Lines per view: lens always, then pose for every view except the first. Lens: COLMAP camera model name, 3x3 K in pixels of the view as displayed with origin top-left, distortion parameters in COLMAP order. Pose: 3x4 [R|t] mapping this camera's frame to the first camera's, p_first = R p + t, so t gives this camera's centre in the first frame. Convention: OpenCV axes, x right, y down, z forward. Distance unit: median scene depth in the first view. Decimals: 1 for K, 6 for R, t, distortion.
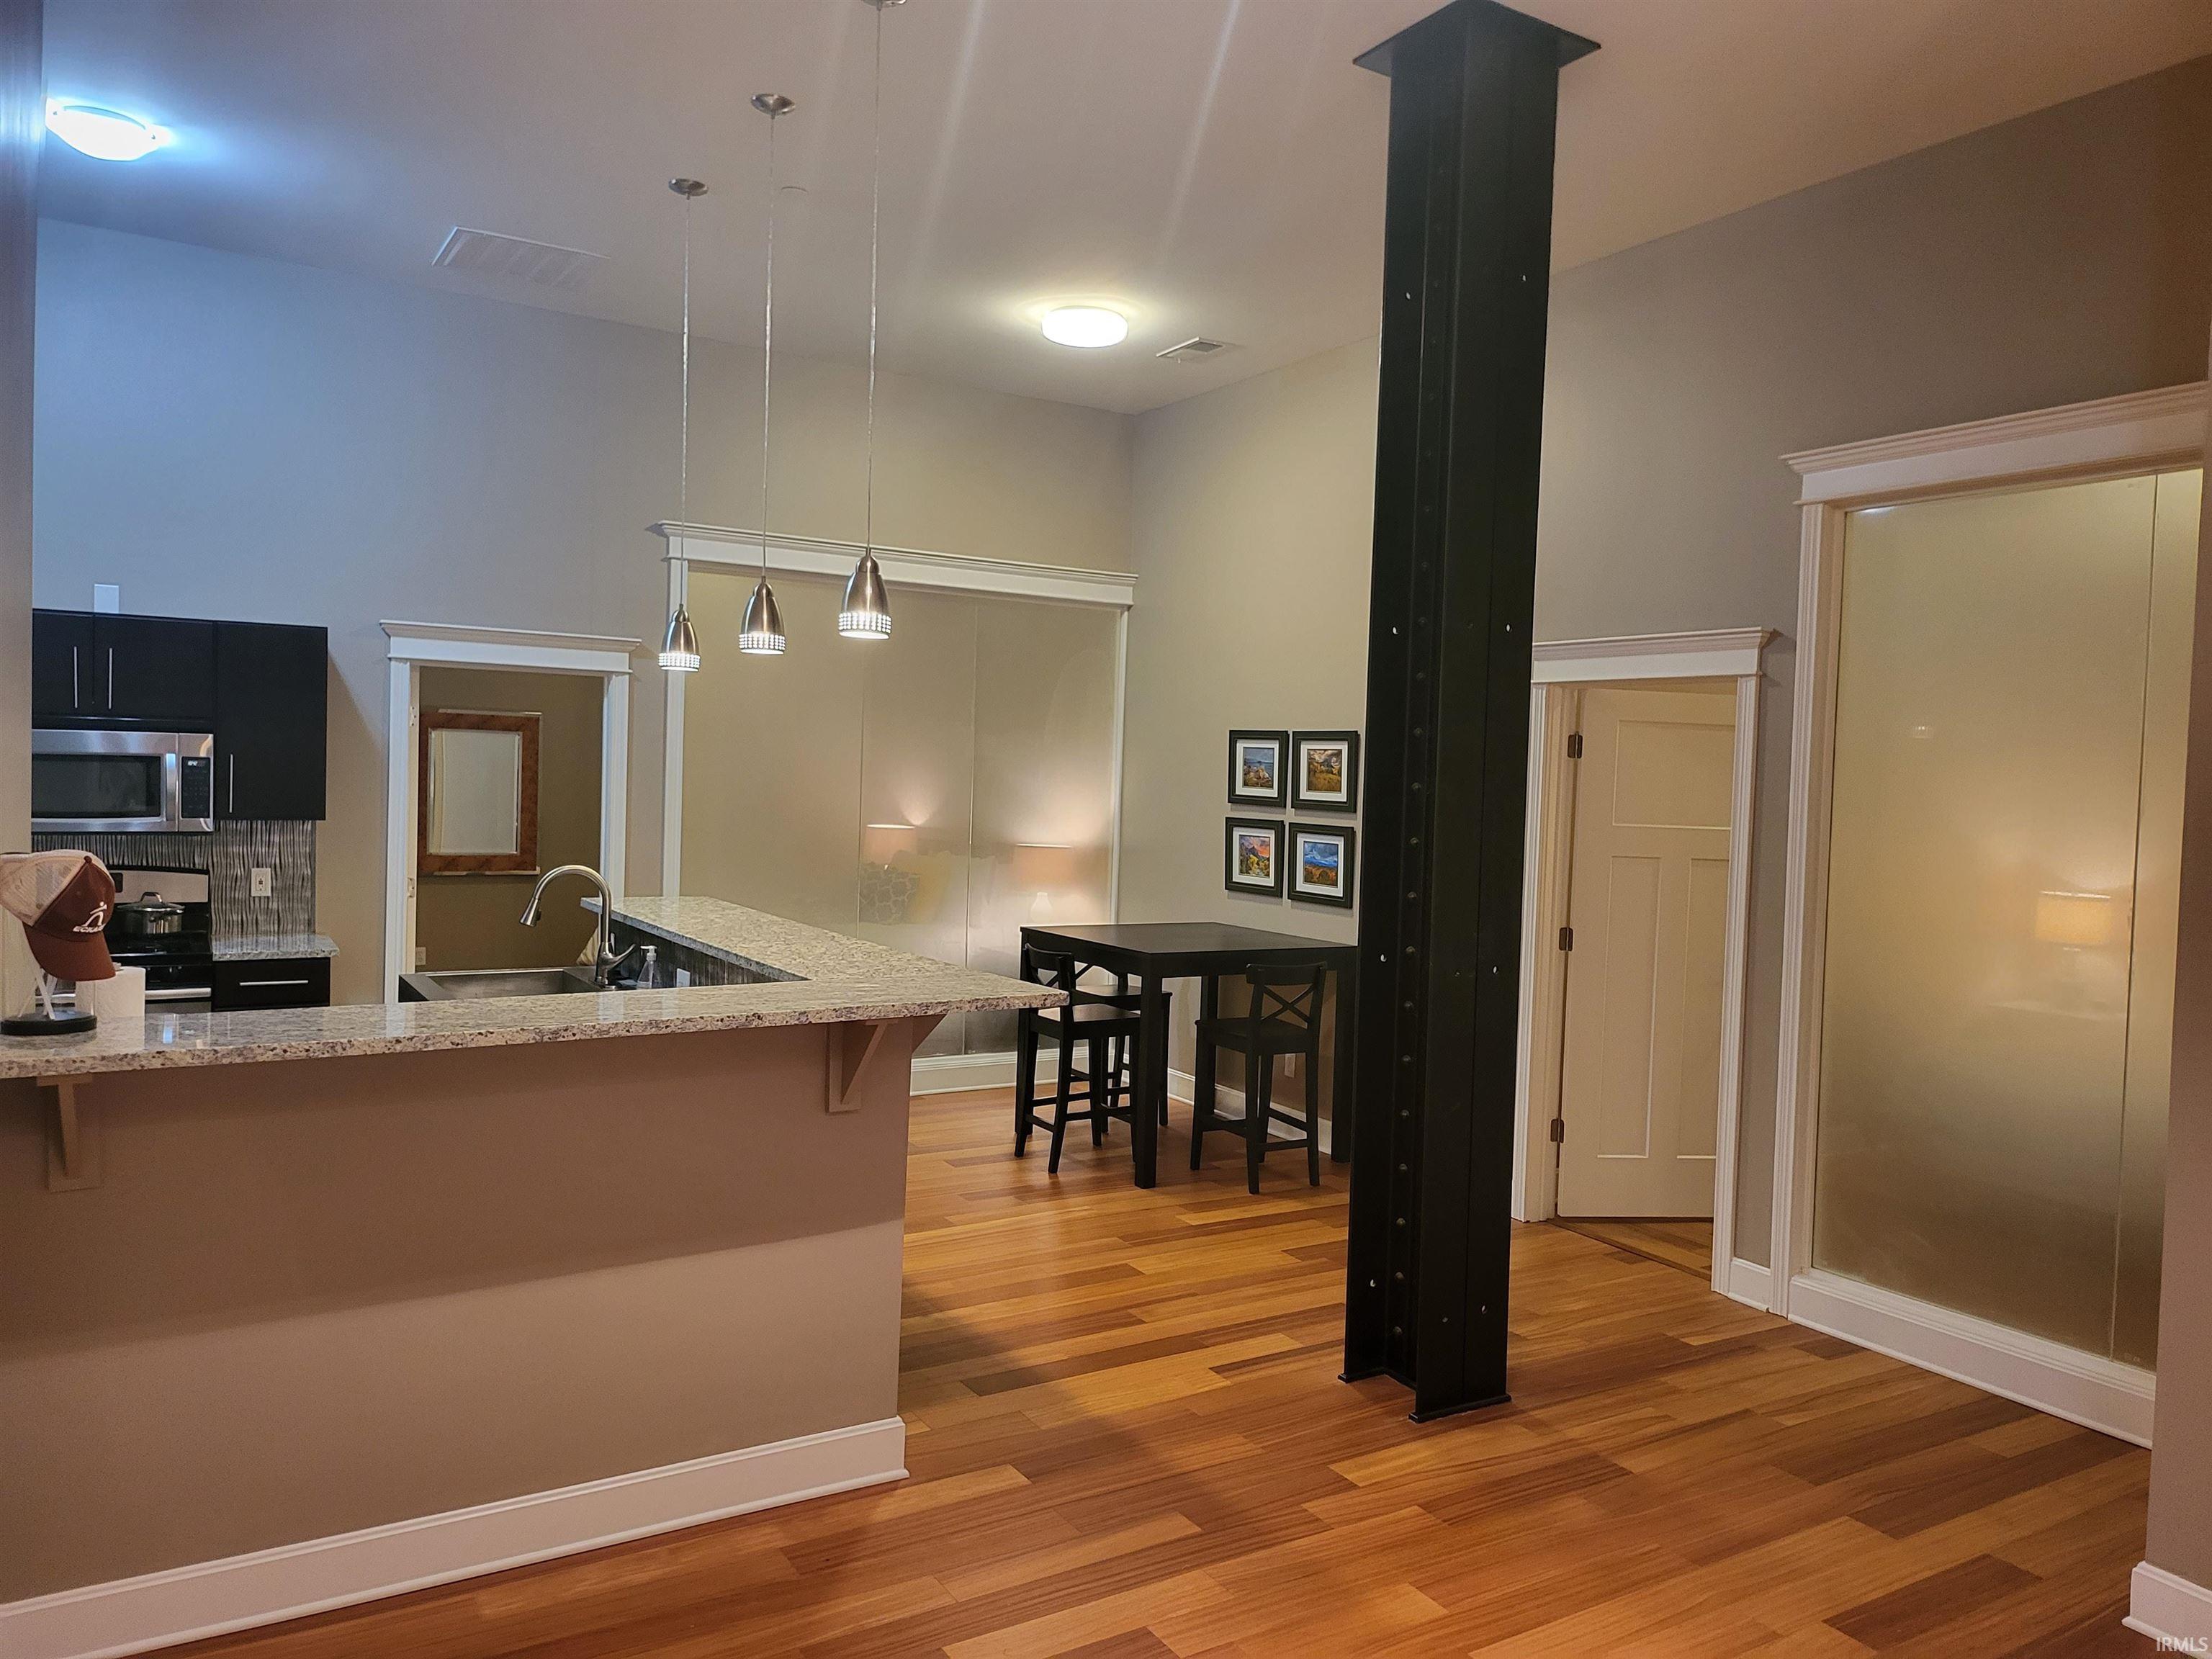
lens RADIAL K [[1559.0, 0, 1103.3], [0, 1559.0, 817.6], [0, 0, 1]] dist [0.035934, -0.006697]
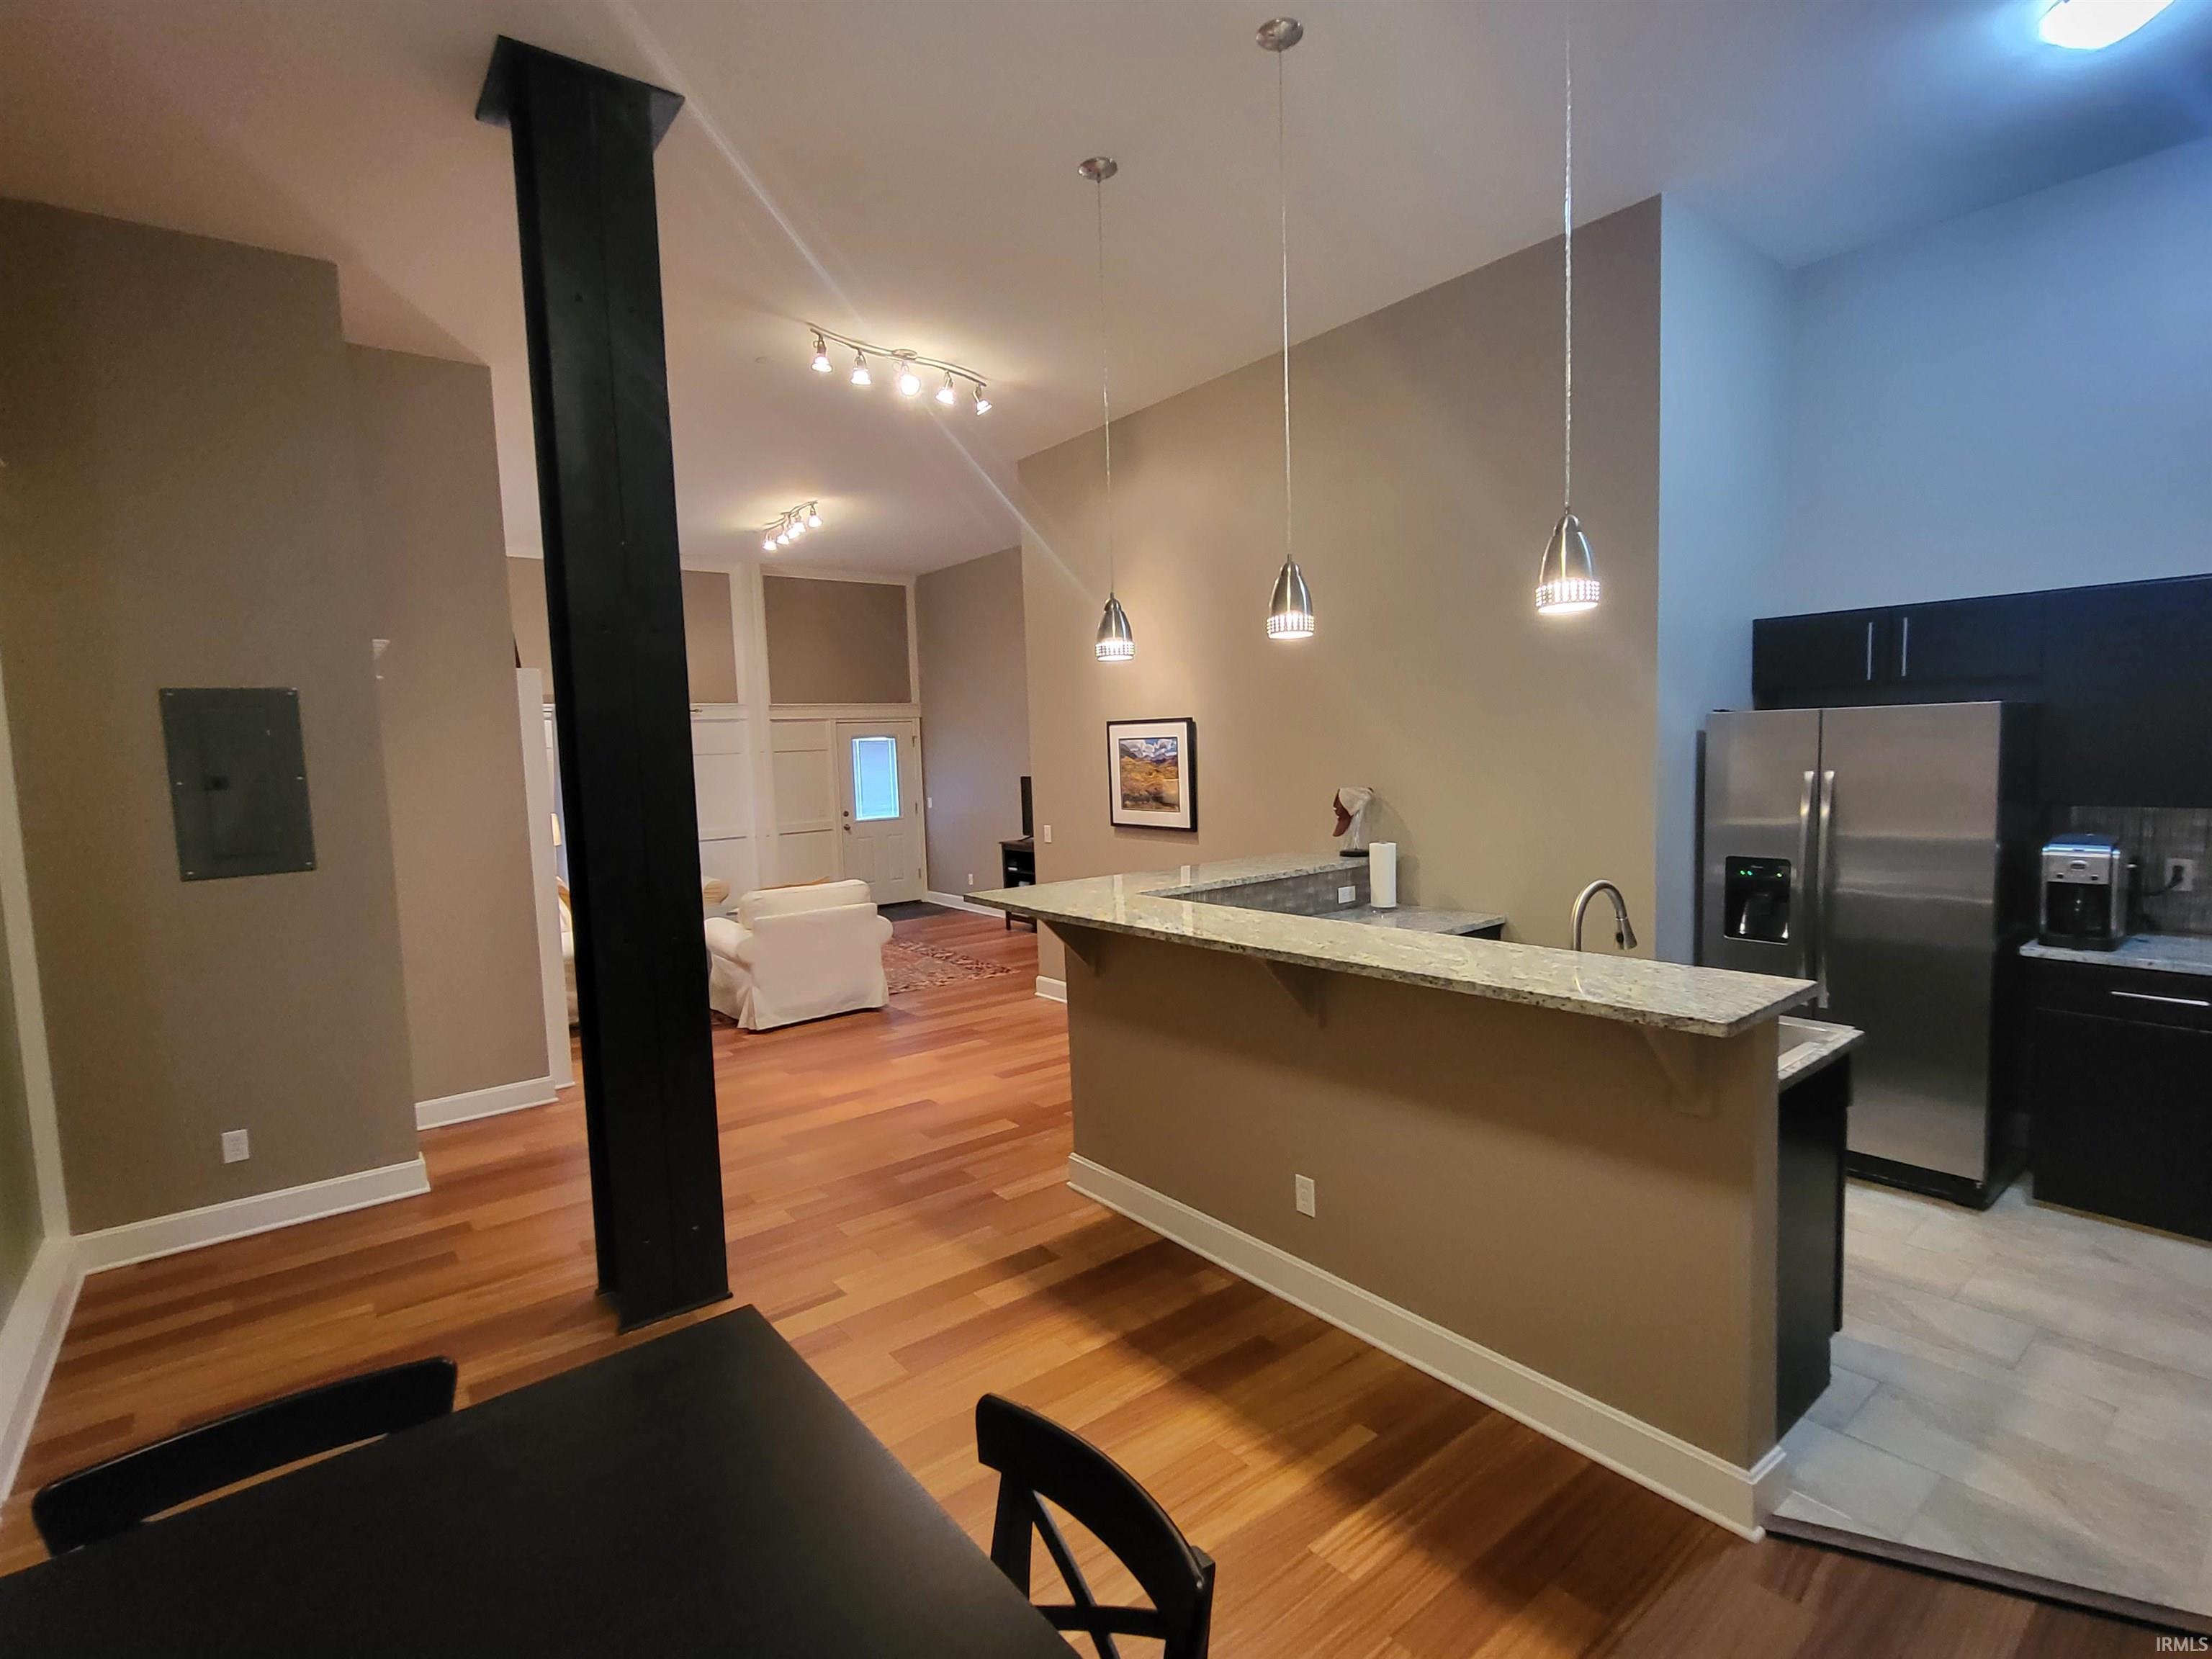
lens RADIAL K [[1066.7, 0, 1116.3], [0, 1066.7, 833.2], [0, 0, 1]] dist [0.003071, -0.000921]
pose [[-0.991606, 0.013026, -0.128638, -0.018731], [-0.000990, 0.994118, 0.108301, -0.037017], [0.129292, 0.107520, -0.985760, 1.079749]]
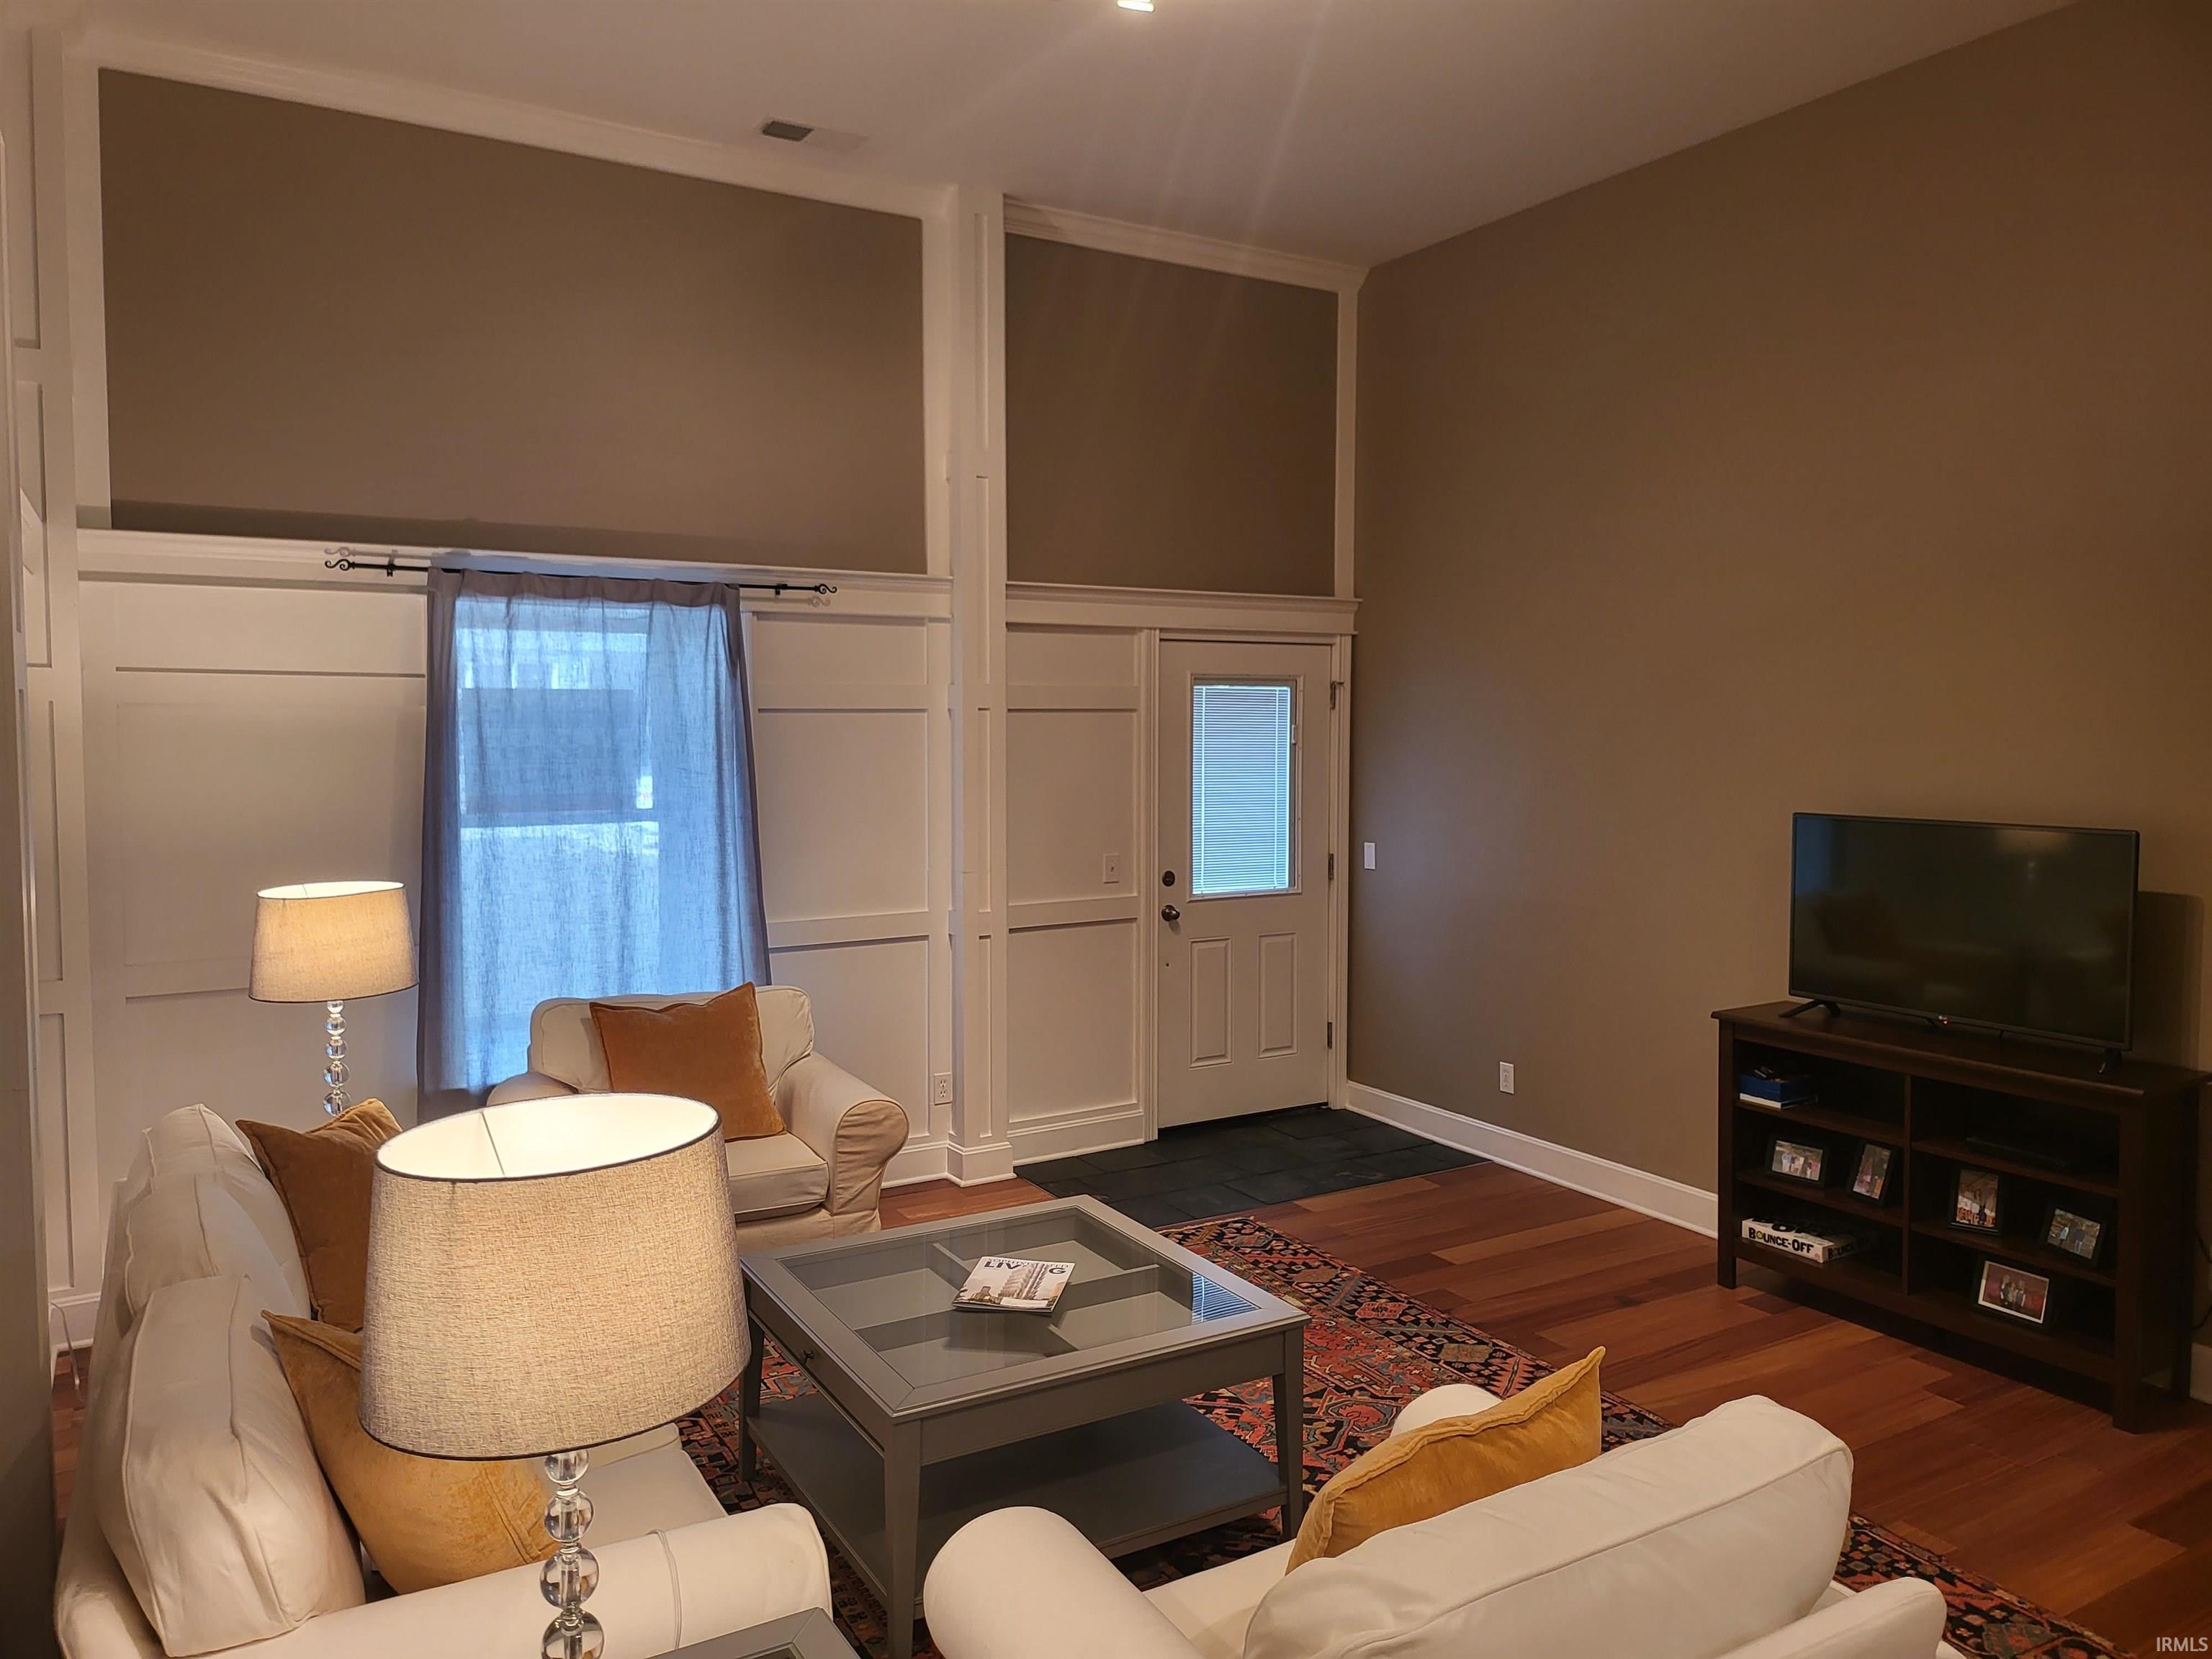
lens RADIAL K [[1559.0, 0, 1103.3], [0, 1559.0, 817.6], [0, 0, 1]] dist [0.035934, -0.006697]
pose [[-0.999358, -0.033391, 0.012948, 0.205839], [-0.032133, 0.995647, 0.087493, -0.004043], [-0.015813, 0.087021, -0.996081, 0.332817]]
